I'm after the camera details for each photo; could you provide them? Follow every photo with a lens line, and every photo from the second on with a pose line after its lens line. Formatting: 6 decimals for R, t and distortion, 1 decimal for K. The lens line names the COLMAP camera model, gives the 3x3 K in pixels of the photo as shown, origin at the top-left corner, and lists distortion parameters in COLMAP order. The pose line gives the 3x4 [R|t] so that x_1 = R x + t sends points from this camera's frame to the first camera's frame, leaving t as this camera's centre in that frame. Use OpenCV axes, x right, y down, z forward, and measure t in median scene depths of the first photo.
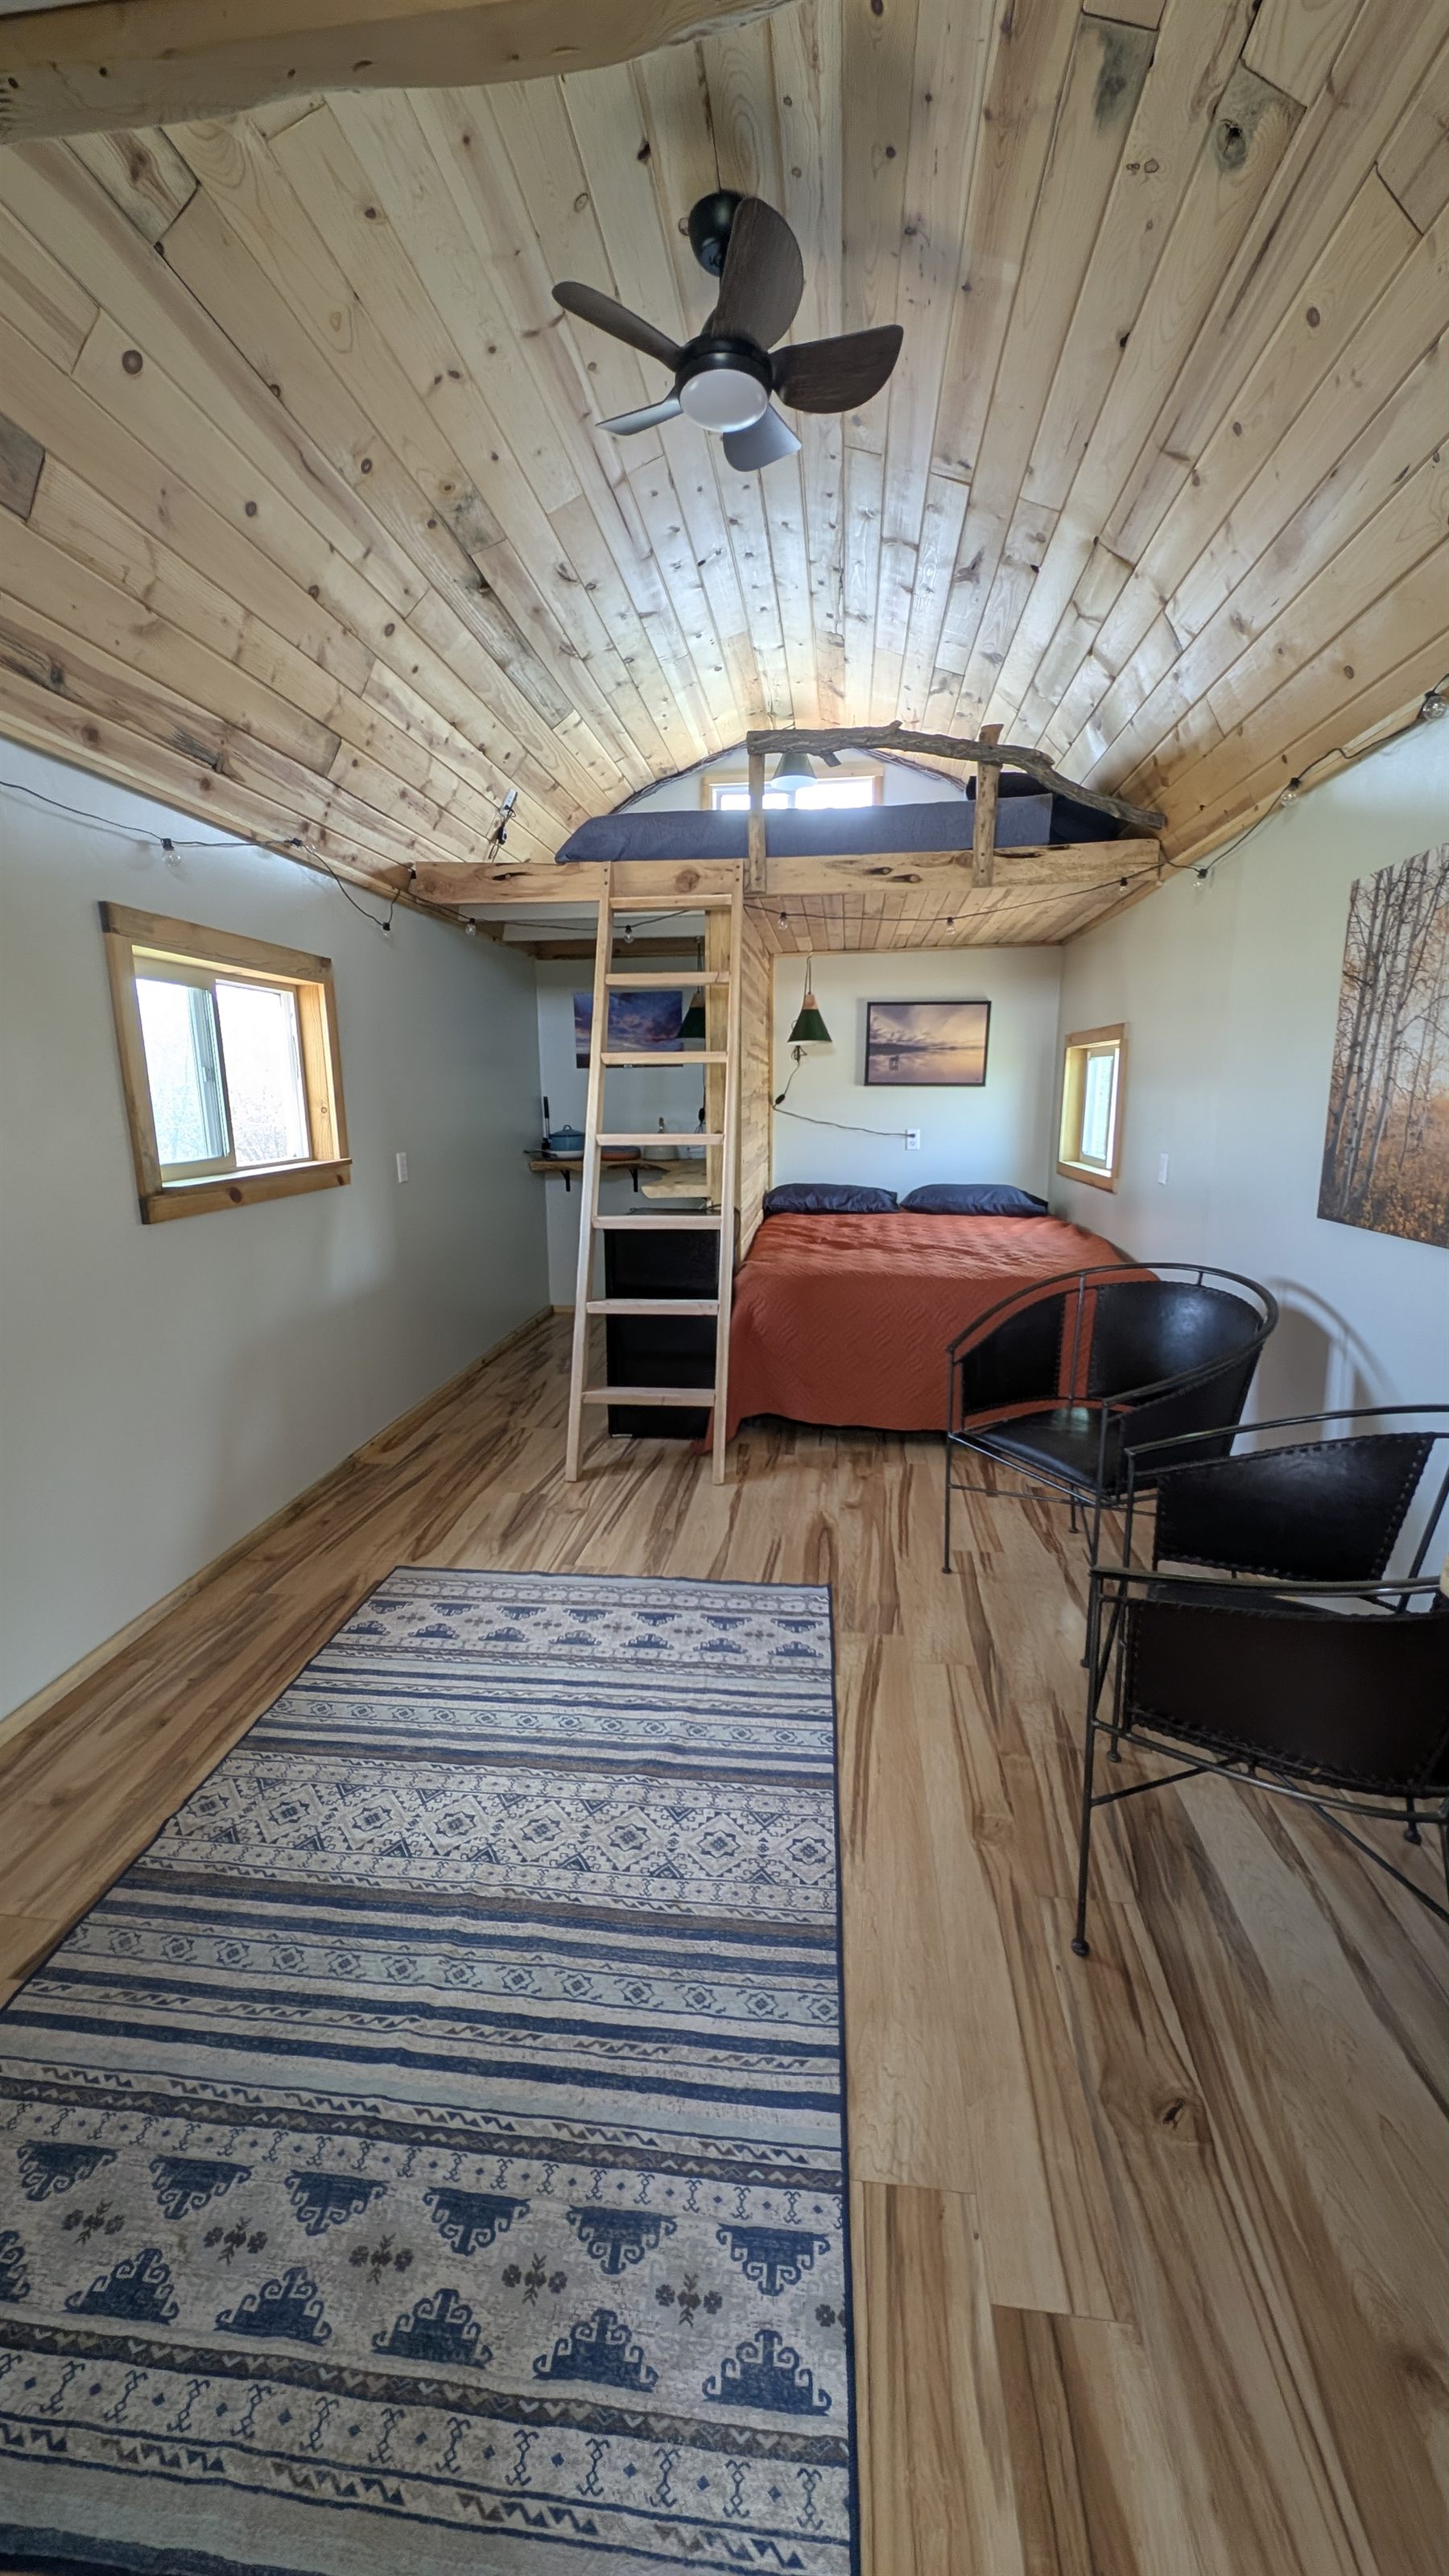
lens RADIAL K [[970.5, 0, 711.4], [0, 970.5, 1283.8], [0, 0, 1]] dist [-0.001107, 0.000045]
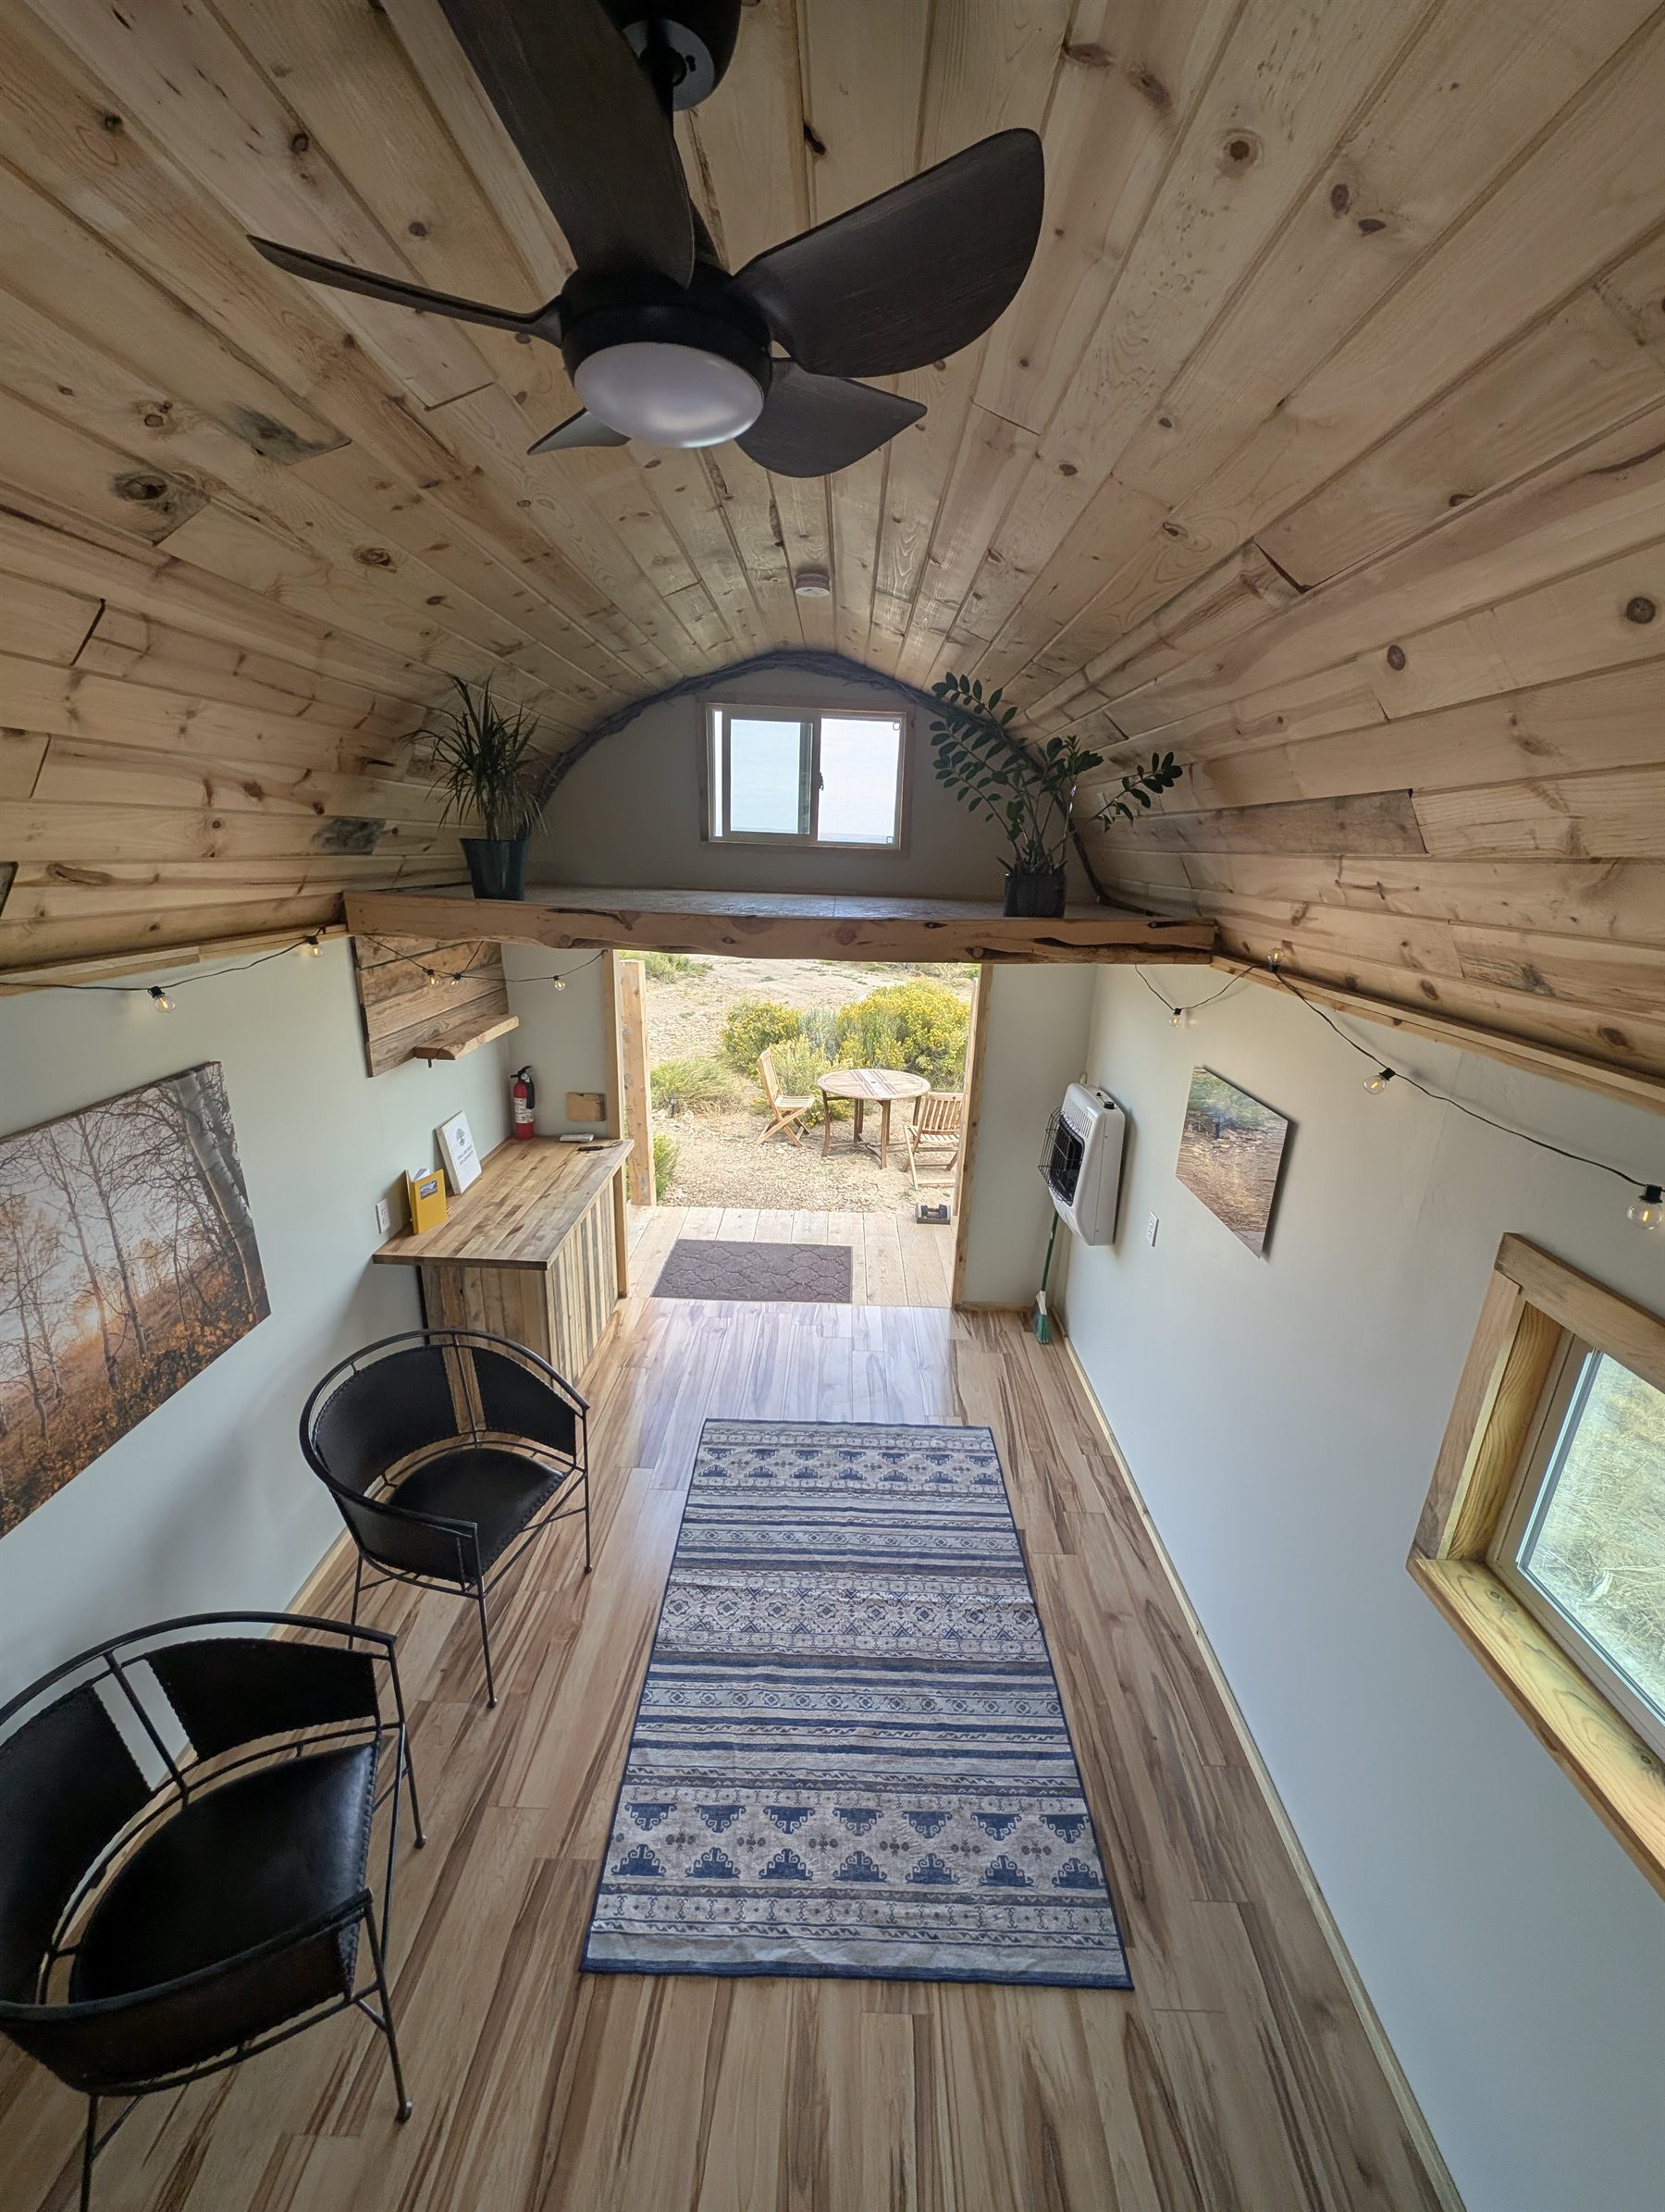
lens RADIAL K [[835.7, 0, 829.5], [0, 835.7, 1095.9], [0, 0, 1]] dist [-0.001051, -0.000472]
pose [[-0.994460, 0.006406, -0.104920, -0.022012], [-0.043855, 0.881836, 0.469513, -0.912126], [0.095530, 0.471513, -0.876669, 1.735004]]
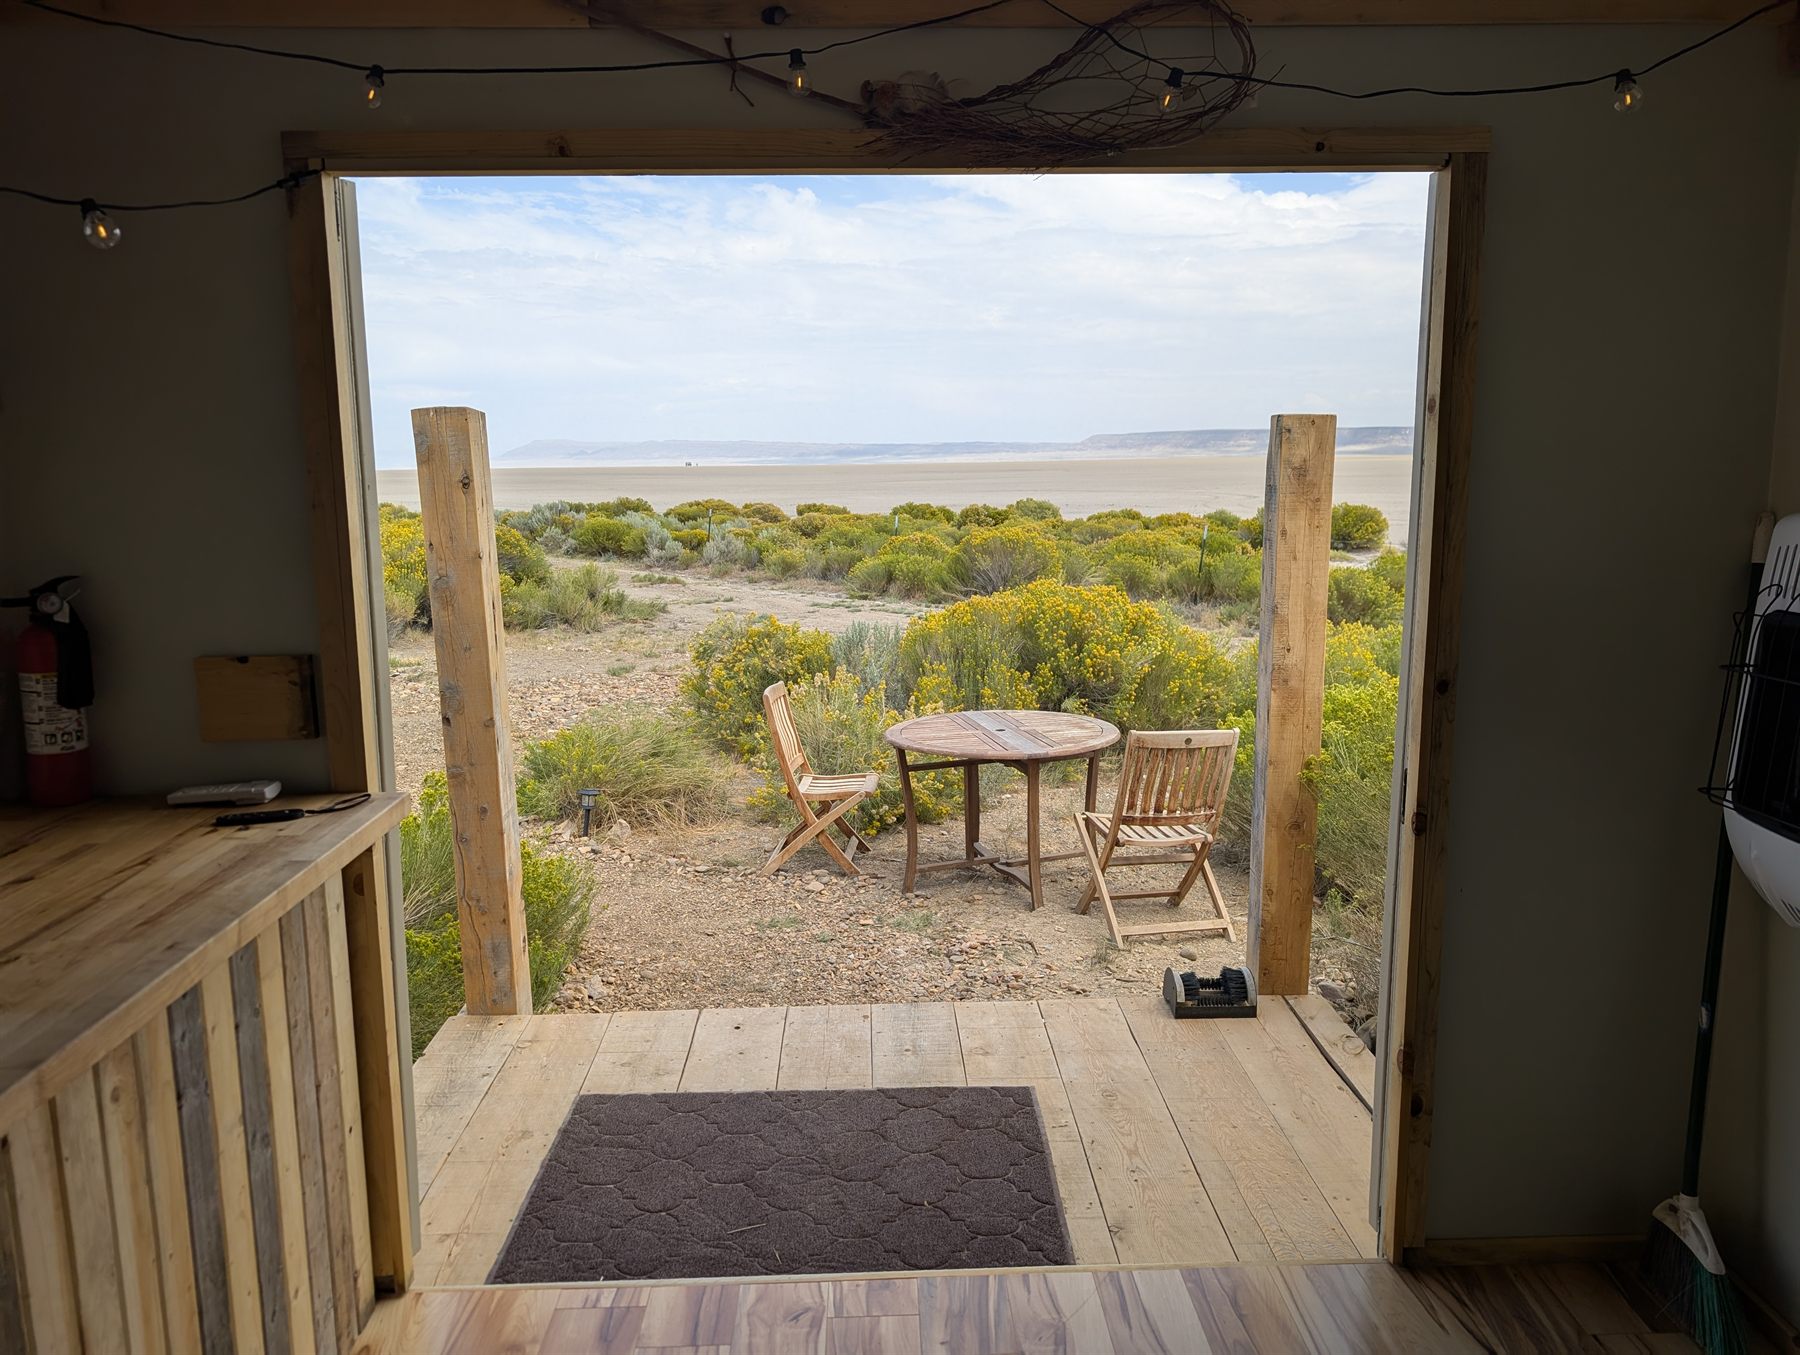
lens RADIAL K [[1293.7, 0, 893.0], [0, 1293.7, 669.7], [0, 0, 1]] dist [0.025193, -0.004470]
pose [[-0.989593, 0.044019, -0.136996, -0.001637], [-0.006462, 0.937505, 0.347912, -0.243730], [0.143750, 0.345176, -0.927464, 0.868791]]
